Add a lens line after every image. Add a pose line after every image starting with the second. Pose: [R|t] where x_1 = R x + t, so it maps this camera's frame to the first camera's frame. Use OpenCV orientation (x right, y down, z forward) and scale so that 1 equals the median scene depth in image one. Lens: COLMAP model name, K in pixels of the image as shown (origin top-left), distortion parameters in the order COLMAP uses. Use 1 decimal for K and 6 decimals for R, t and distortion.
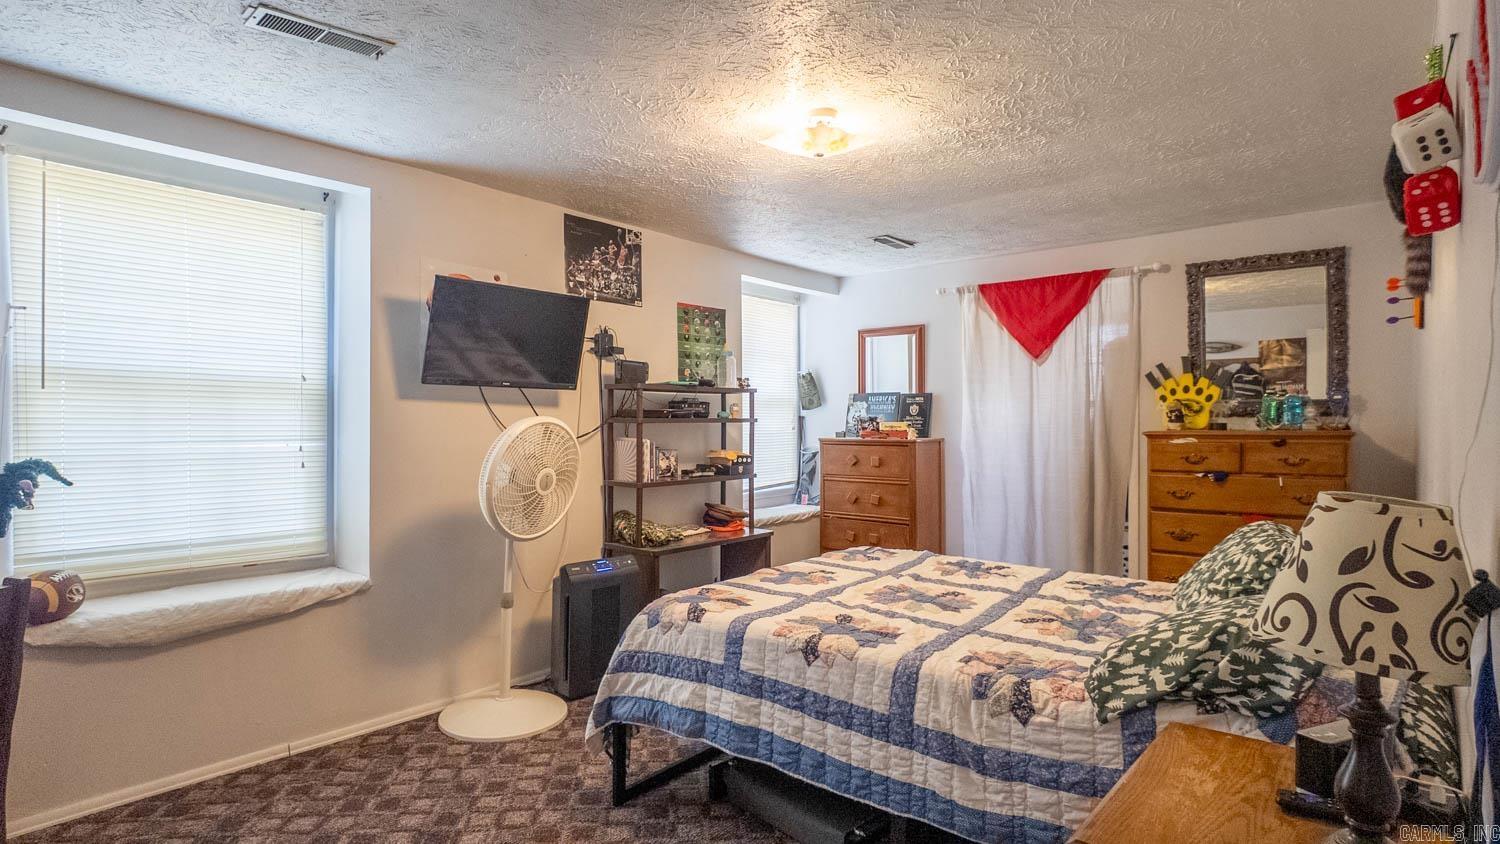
lens RADIAL K [[765.5, 0, 749.5], [0, 765.5, 423.1], [0, 0, 1]] dist [0.002061, -0.000375]
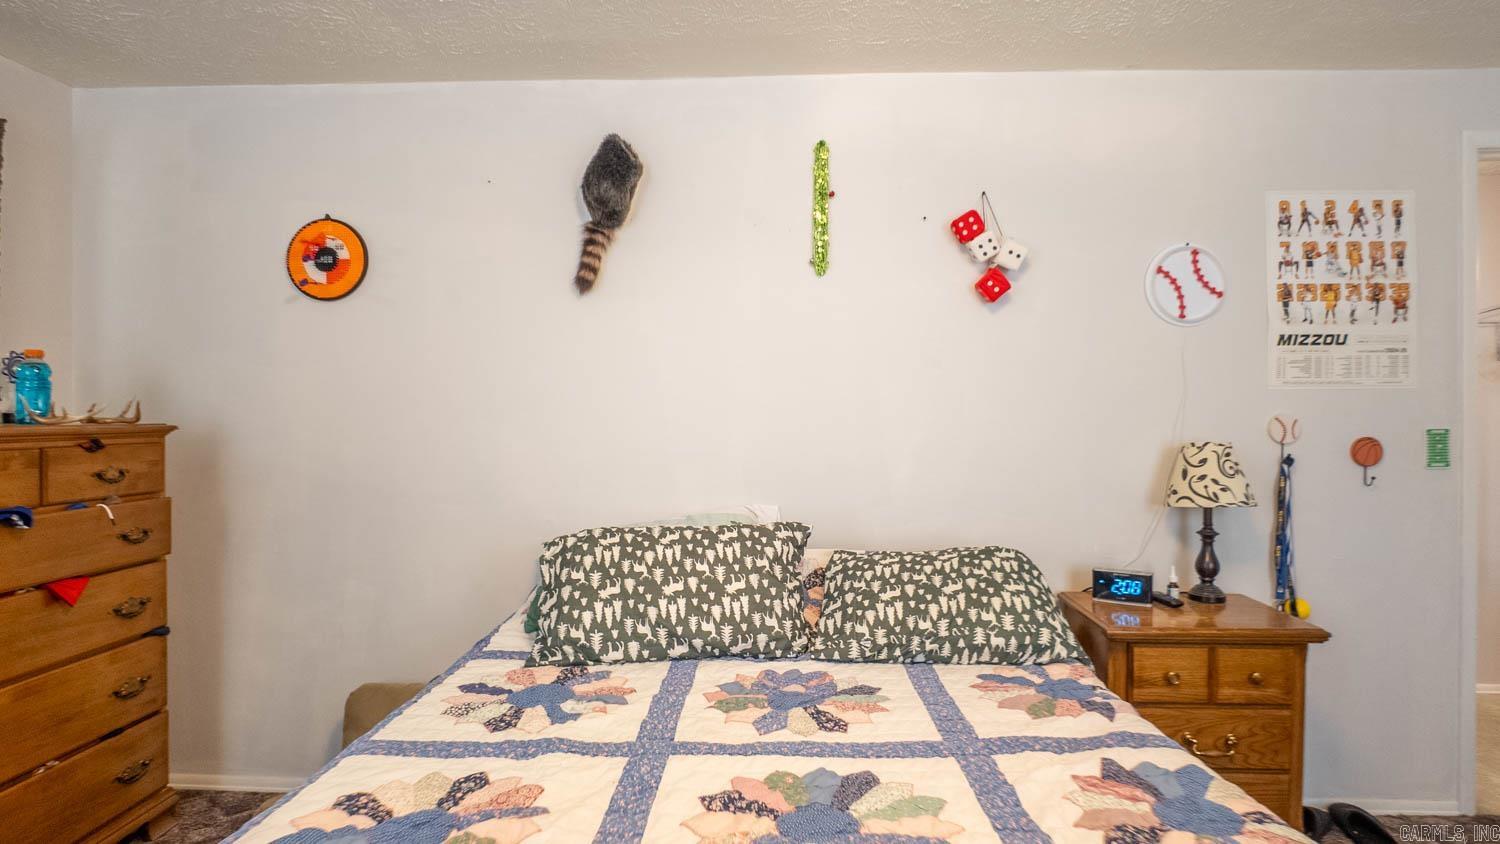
lens RADIAL K [[765.5, 0, 748.4], [0, 765.5, 421.3], [0, 0, 1]] dist [0.002061, -0.000375]
pose [[-0.631476, -0.000485, 0.775395, -0.060114], [-0.004129, 0.999988, -0.002736, 0.007566], [-0.775384, -0.004929, -0.631470, 0.985291]]
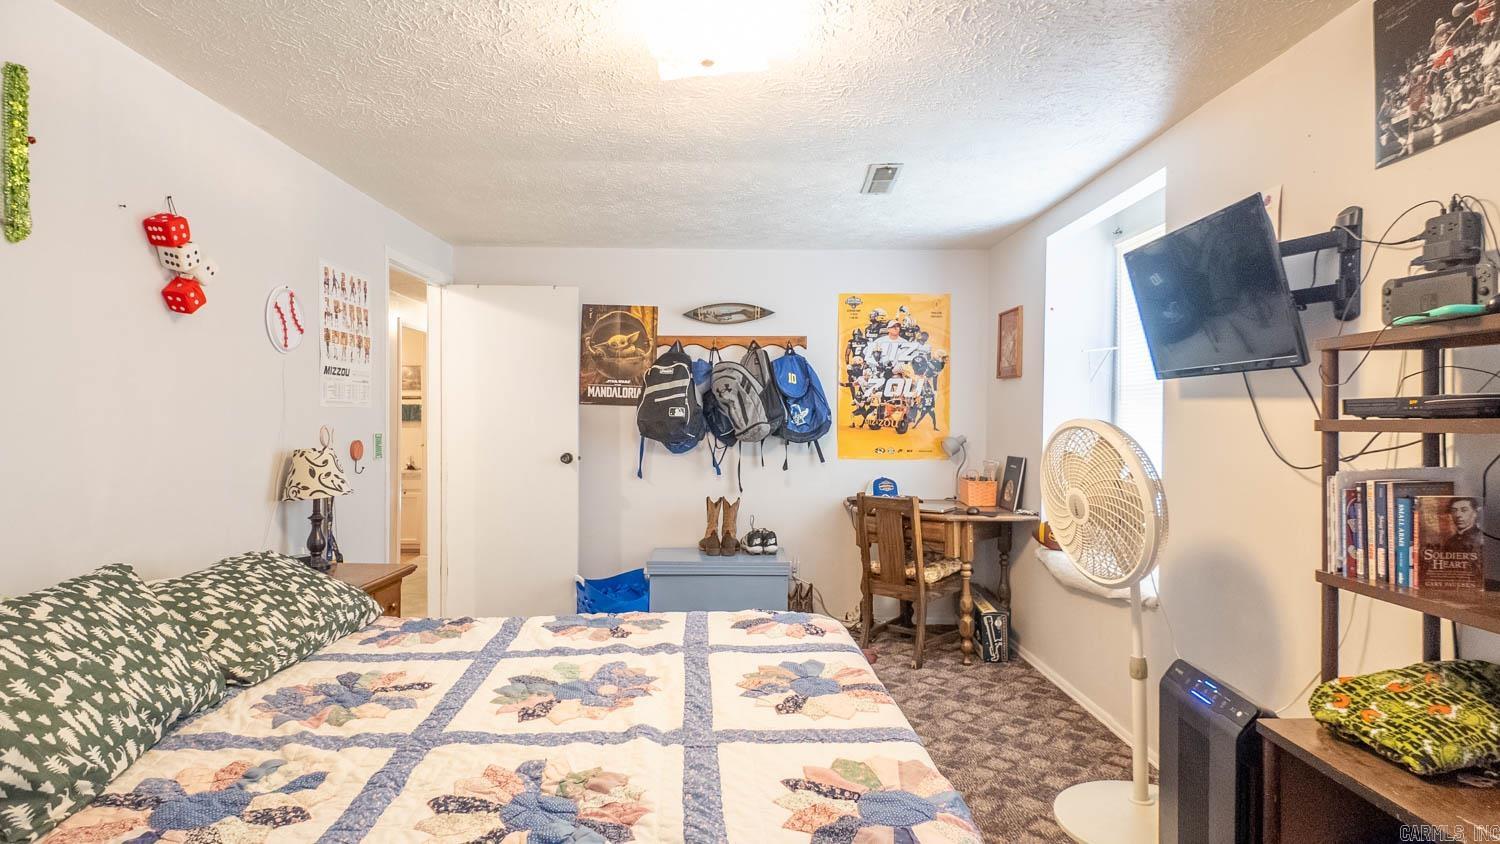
lens RADIAL K [[765.5, 0, 749.6], [0, 765.5, 422.2], [0, 0, 1]] dist [0.002061, -0.000375]
pose [[-0.740171, 0.001090, -0.672418, 0.433123], [0.001593, 0.999999, -0.000132, -0.005272], [0.672417, -0.001169, -0.740171, 1.223447]]
